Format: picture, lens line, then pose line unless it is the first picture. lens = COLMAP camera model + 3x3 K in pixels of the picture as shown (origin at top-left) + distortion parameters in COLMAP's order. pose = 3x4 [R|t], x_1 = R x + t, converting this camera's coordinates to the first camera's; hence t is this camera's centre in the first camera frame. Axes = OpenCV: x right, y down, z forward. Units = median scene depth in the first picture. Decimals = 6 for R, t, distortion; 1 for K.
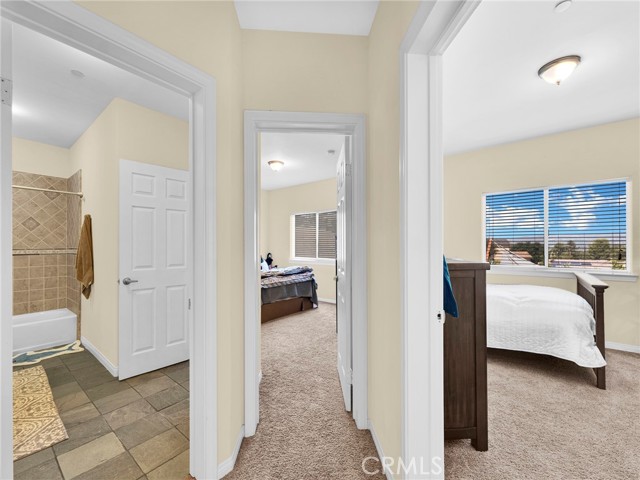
lens RADIAL K [[266.8, 0, 319.7], [0, 266.8, 247.2], [0, 0, 1]] dist [-0.000282, 0.000046]
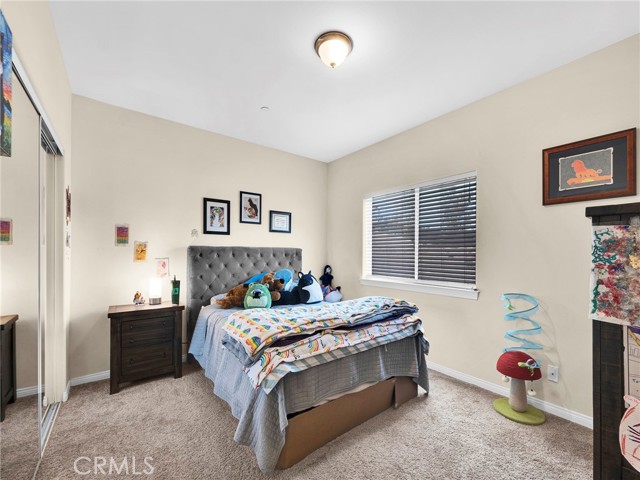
lens RADIAL K [[266.8, 0, 319.7], [0, 266.8, 247.2], [0, 0, 1]] dist [-0.000282, 0.000046]
pose [[0.968756, 0.001456, -0.248010, -0.075095], [-0.010219, 0.999368, -0.034051, 0.000630], [0.247803, 0.035521, 0.968159, 0.553993]]
